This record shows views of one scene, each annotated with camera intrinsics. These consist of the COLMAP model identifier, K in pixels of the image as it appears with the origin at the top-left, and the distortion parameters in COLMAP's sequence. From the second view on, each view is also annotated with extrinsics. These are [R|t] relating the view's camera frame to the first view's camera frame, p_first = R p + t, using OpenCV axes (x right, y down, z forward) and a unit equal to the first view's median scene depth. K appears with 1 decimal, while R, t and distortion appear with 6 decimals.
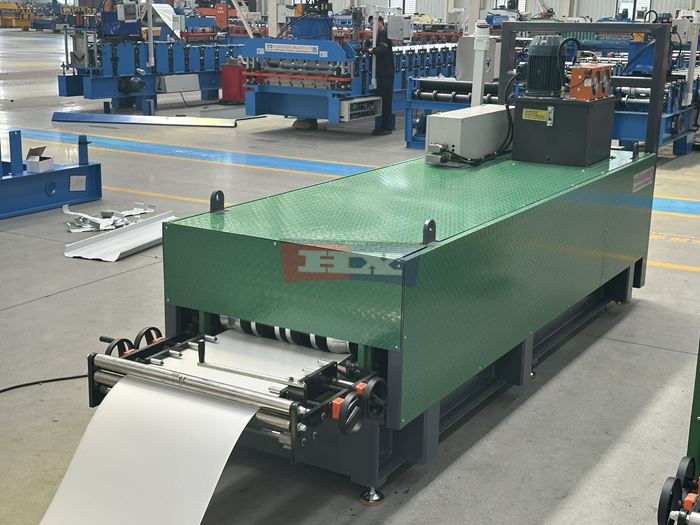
lens RADIAL K [[1021.8, 0, 348.5], [0, 1021.8, 264.7], [0, 0, 1]] dist [0.112425, 0.000000]
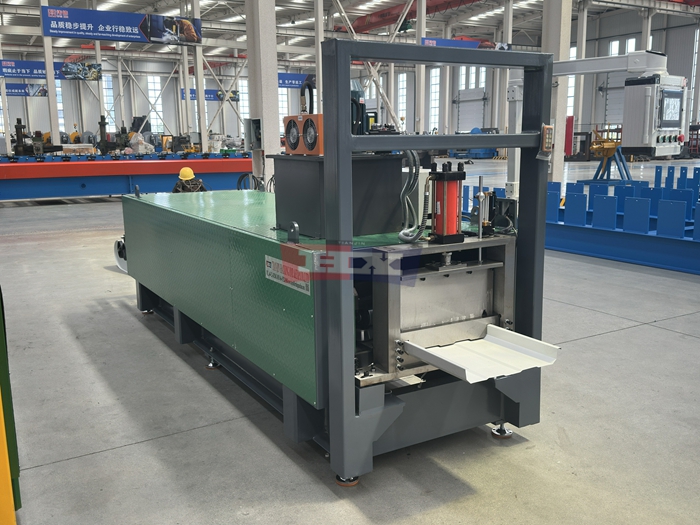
lens RADIAL K [[682.1, 0, 347.7], [0, 682.1, 259.6], [0, 0, 1]] dist [0.052743, 0.000000]
pose [[-0.482553, 0.141233, -0.864405, 0.707107], [-0.212029, 0.938723, 0.271740, -0.240793], [0.849816, 0.314408, -0.423038, 1.303140]]
